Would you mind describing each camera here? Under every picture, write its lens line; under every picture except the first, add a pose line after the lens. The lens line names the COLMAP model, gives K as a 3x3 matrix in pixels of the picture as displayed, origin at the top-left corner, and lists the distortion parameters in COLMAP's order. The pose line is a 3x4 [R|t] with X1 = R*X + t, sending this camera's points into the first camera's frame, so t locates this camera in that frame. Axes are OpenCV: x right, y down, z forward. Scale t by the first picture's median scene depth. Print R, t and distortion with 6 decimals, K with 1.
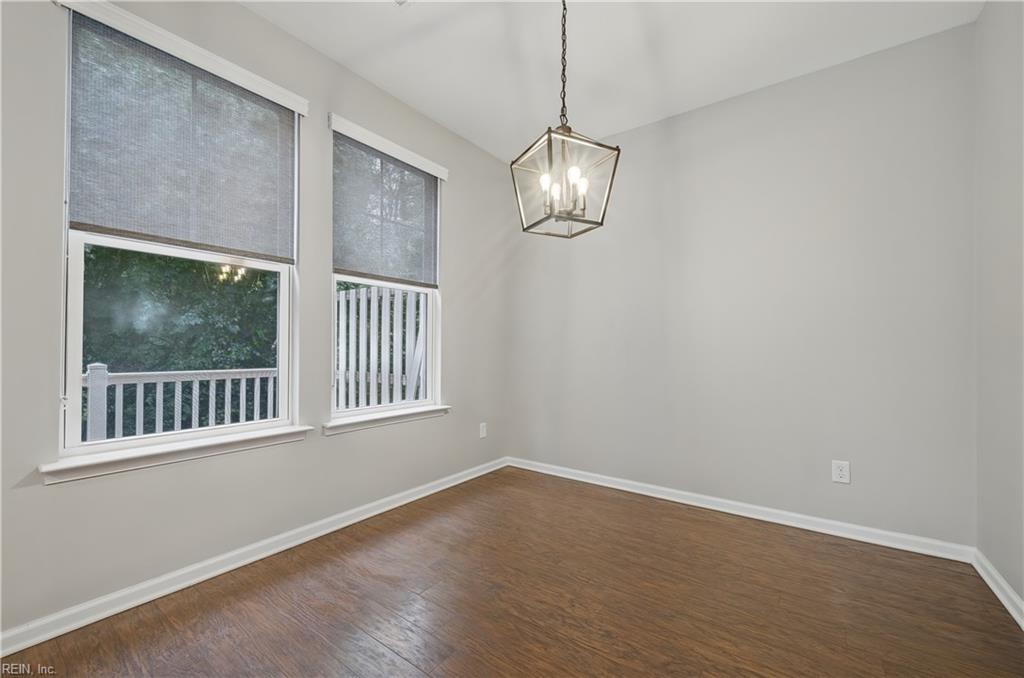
lens RADIAL K [[408.9, 0, 511.4], [0, 408.9, 341.0], [0, 0, 1]] dist [-0.002436, -0.000455]
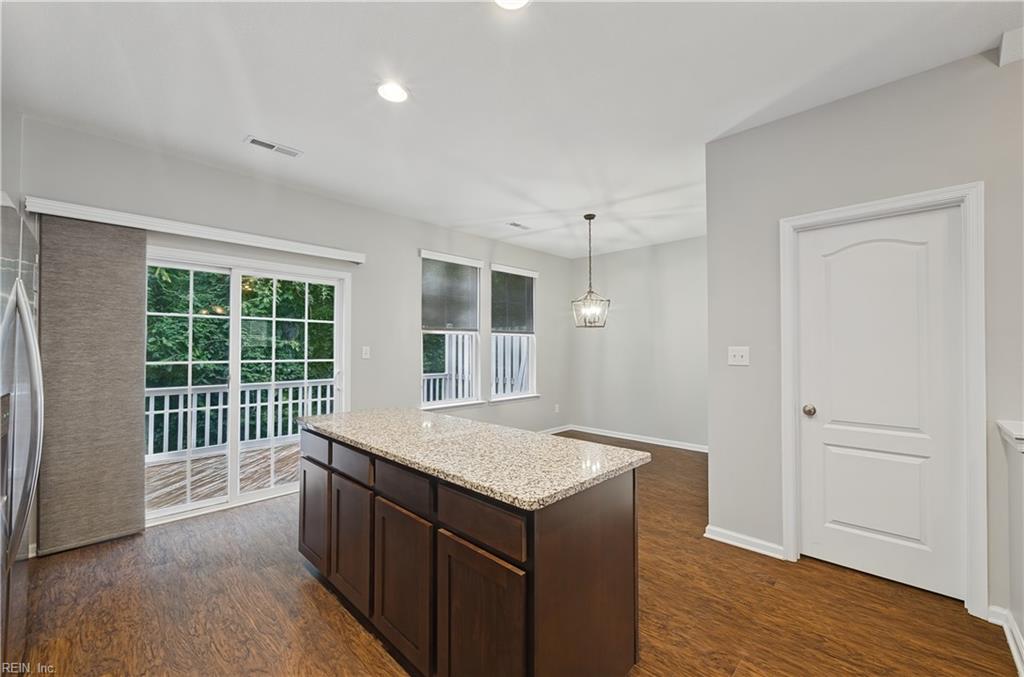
lens RADIAL K [[408.9, 0, 512.2], [0, 408.9, 336.0], [0, 0, 1]] dist [-0.002436, -0.000455]
pose [[0.987671, -0.002003, -0.156530, 0.021890], [0.001627, 0.999995, -0.002530, -0.113207], [0.156534, 0.002245, 0.987670, -0.927221]]
